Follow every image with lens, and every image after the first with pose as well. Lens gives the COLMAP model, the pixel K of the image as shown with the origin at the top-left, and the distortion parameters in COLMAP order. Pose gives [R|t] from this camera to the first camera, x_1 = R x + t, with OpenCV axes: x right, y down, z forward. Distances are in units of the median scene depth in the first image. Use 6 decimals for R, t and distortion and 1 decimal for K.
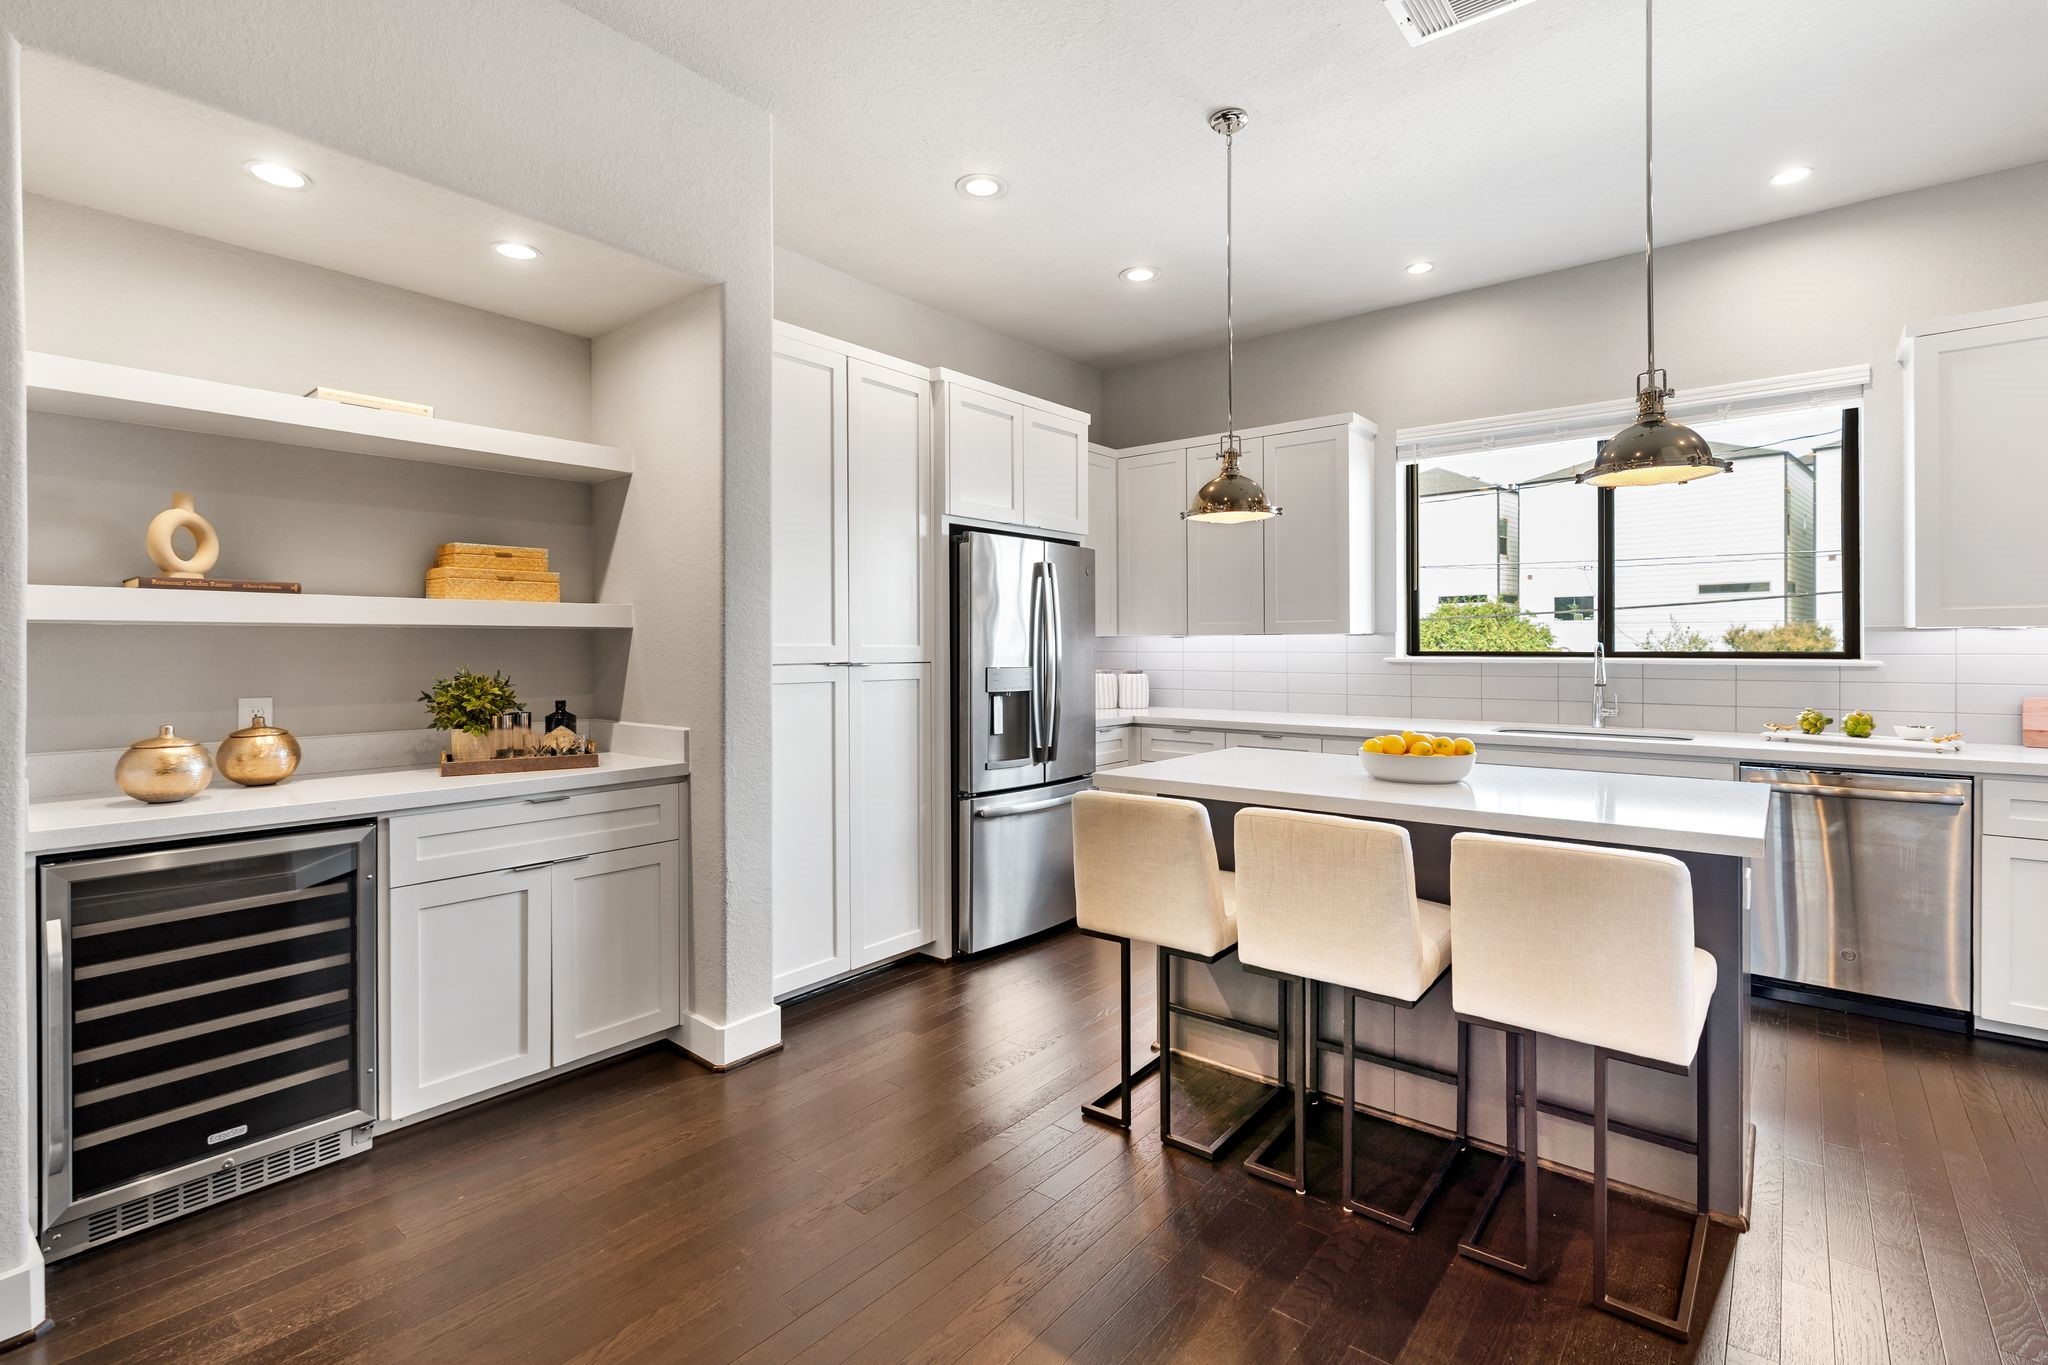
lens RADIAL K [[945.4, 0, 1017.8], [0, 945.4, 651.4], [0, 0, 1]] dist [-0.001755, -0.000348]
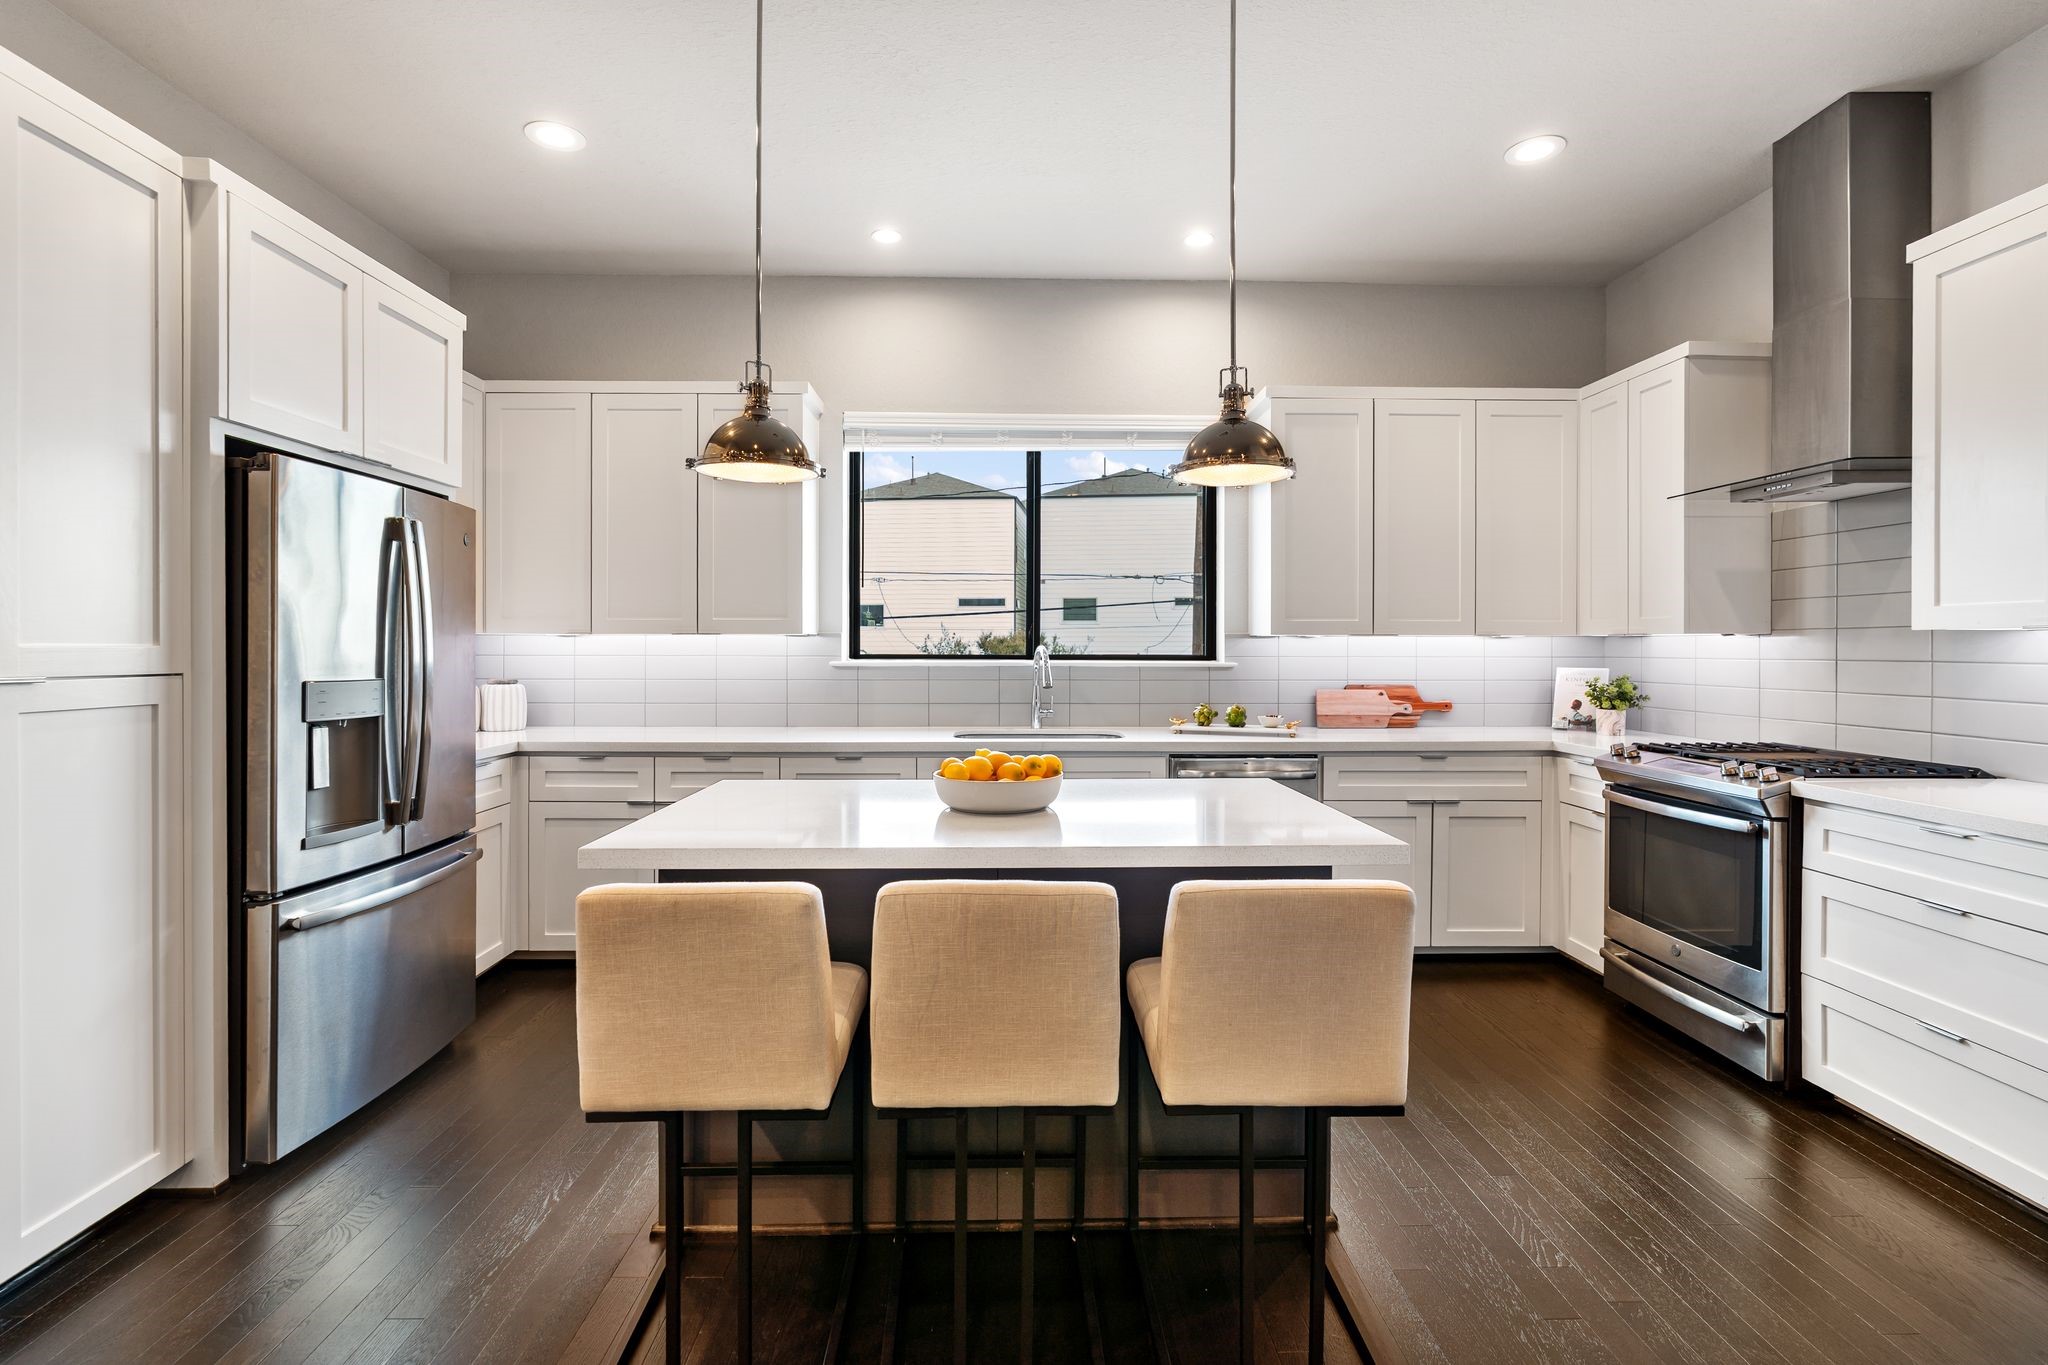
lens RADIAL K [[945.4, 0, 1017.8], [0, 945.4, 651.4], [0, 0, 1]] dist [-0.001755, -0.000348]
pose [[0.760339, 0.001399, 0.649525, -0.078591], [0.000173, 0.999997, -0.002357, -0.000897], [-0.649526, 0.001905, 0.760337, 0.241207]]
